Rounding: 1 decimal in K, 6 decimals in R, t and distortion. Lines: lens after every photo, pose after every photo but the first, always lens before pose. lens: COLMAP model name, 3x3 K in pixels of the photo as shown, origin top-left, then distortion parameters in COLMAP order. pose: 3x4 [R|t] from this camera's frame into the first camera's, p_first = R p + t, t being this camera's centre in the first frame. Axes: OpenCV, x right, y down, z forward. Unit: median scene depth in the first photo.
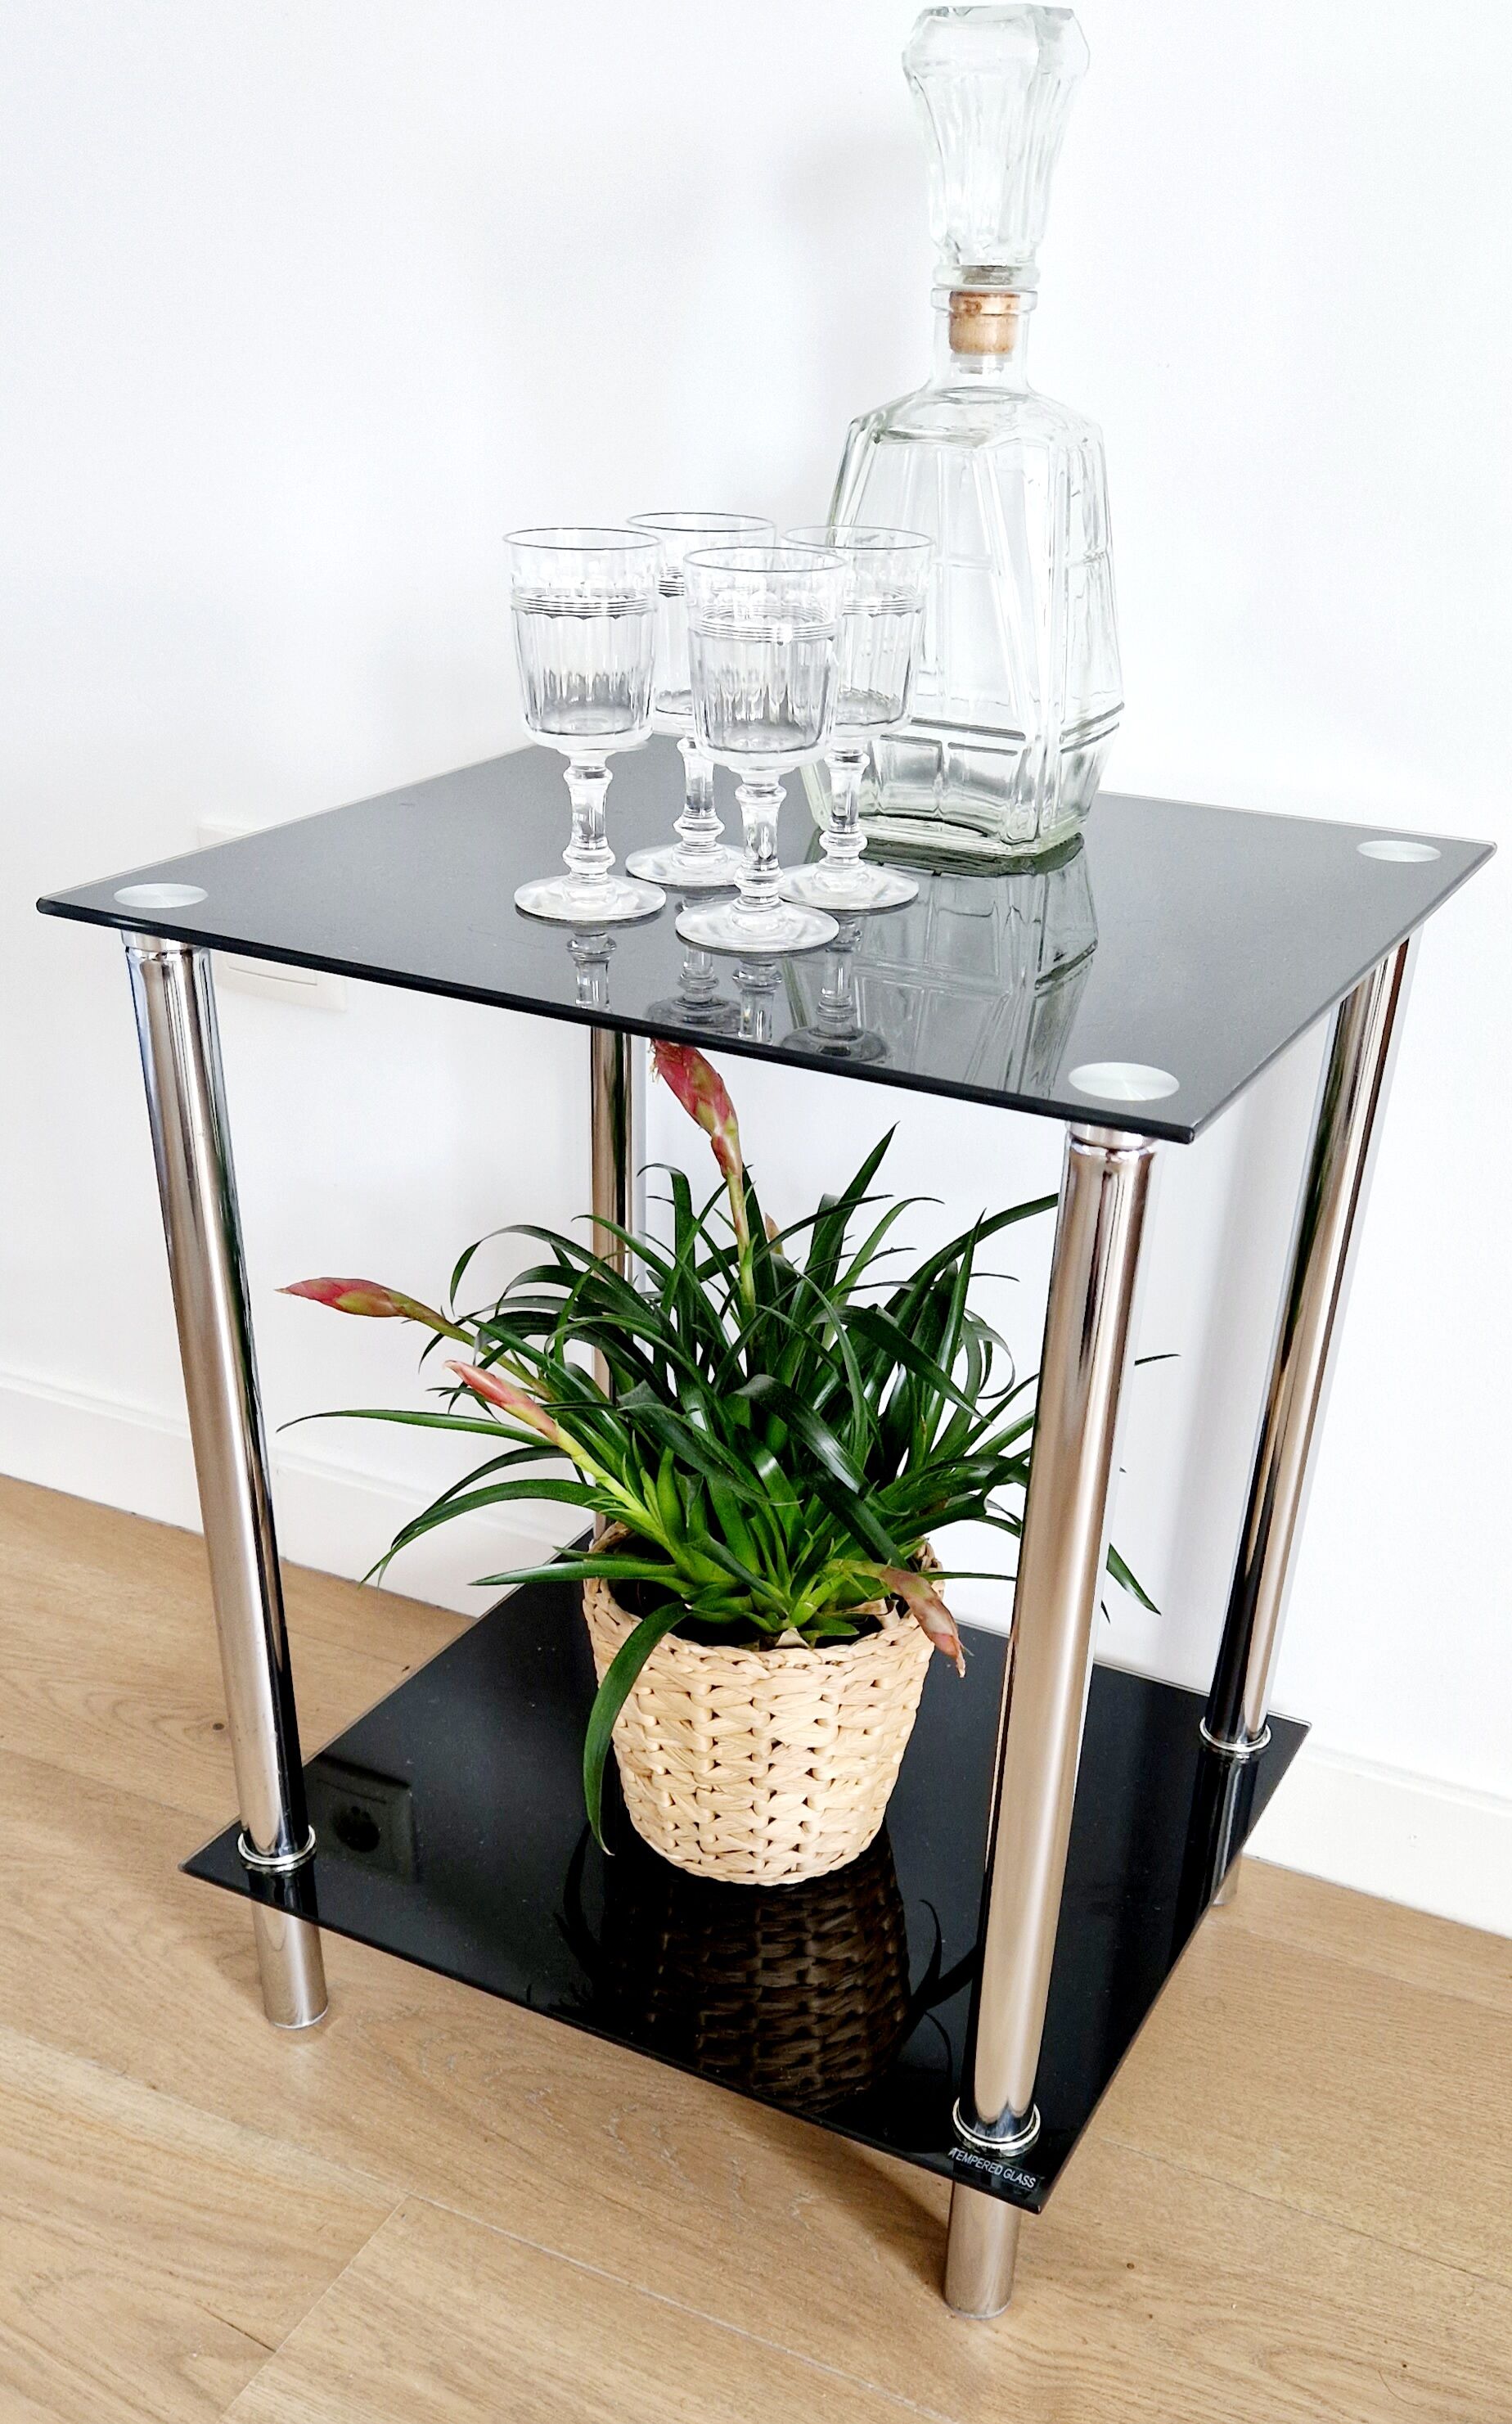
lens RADIAL K [[2180.8, 0, 756.4], [0, 2180.8, 1619.1], [0, 0, 1]] dist [0.053022, -0.035023]
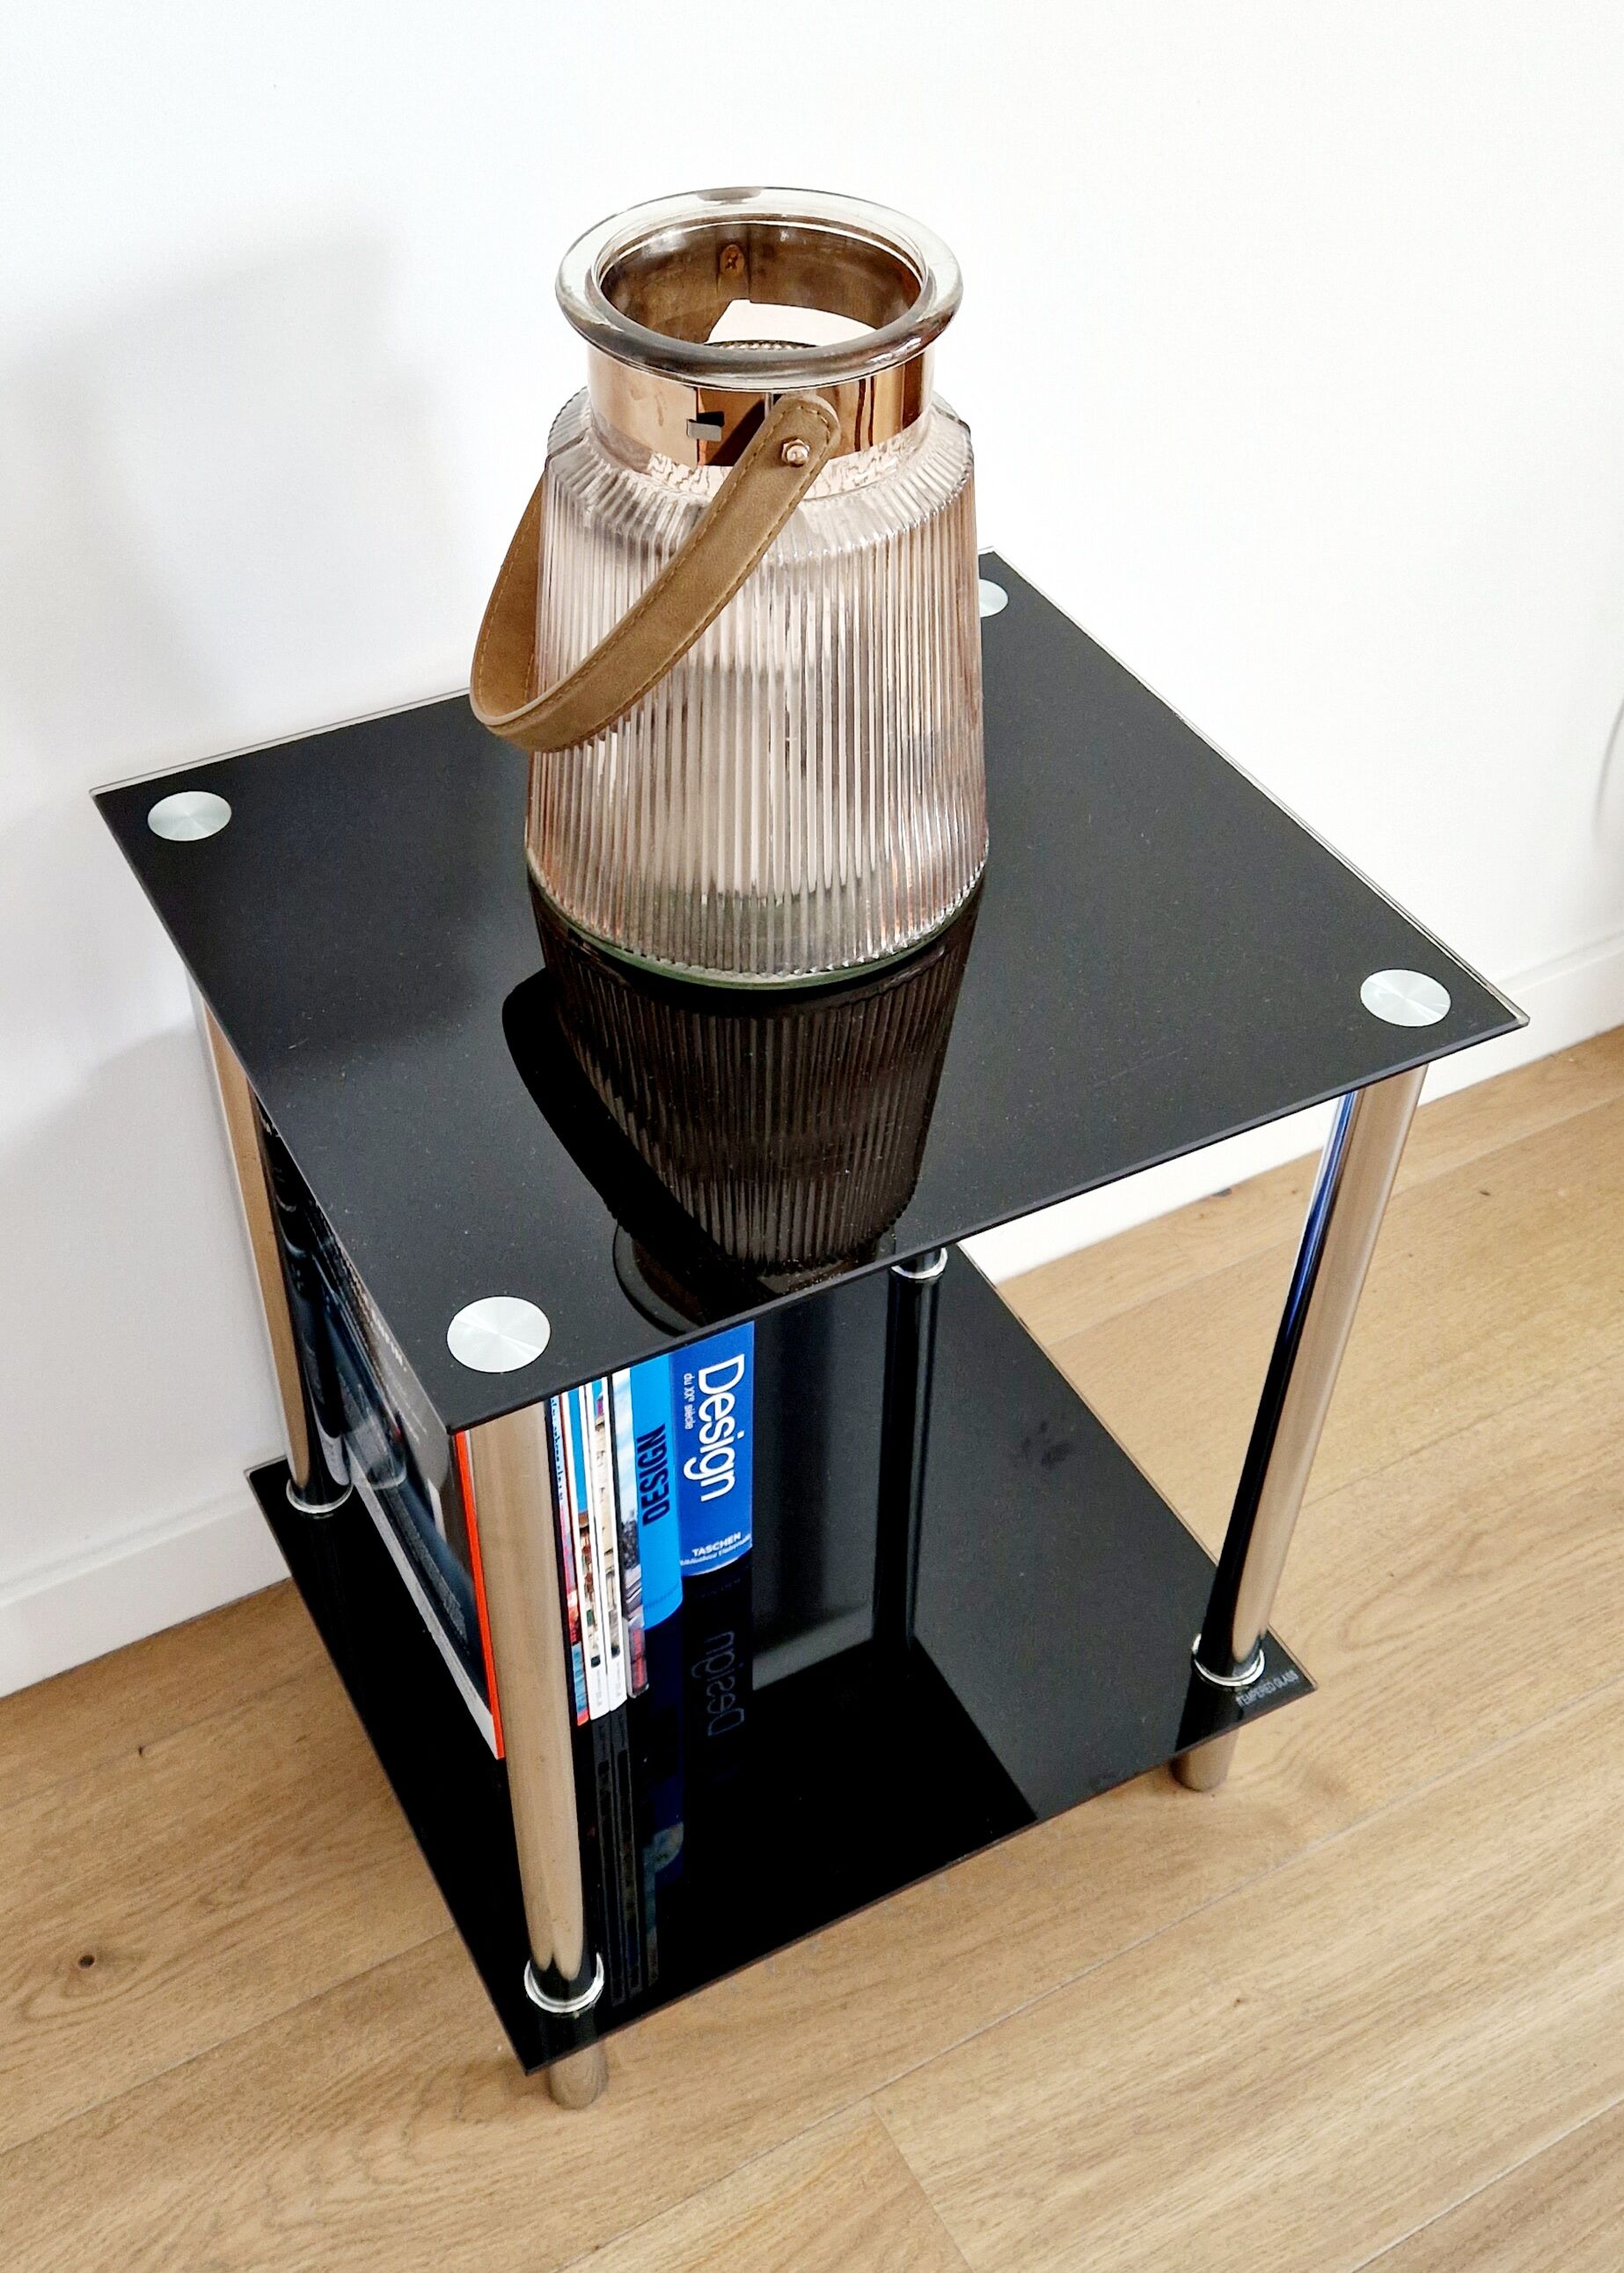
lens RADIAL K [[2362.2, 0, 758.0], [0, 2362.2, 1207.6], [0, 0, 1]] dist [0.044580, 0.000000]
pose [[0.564565, -0.599980, 0.566825, -0.611092], [0.452206, 0.799337, 0.395689, -0.589689], [-0.690489, 0.032929, 0.722593, 0.196147]]
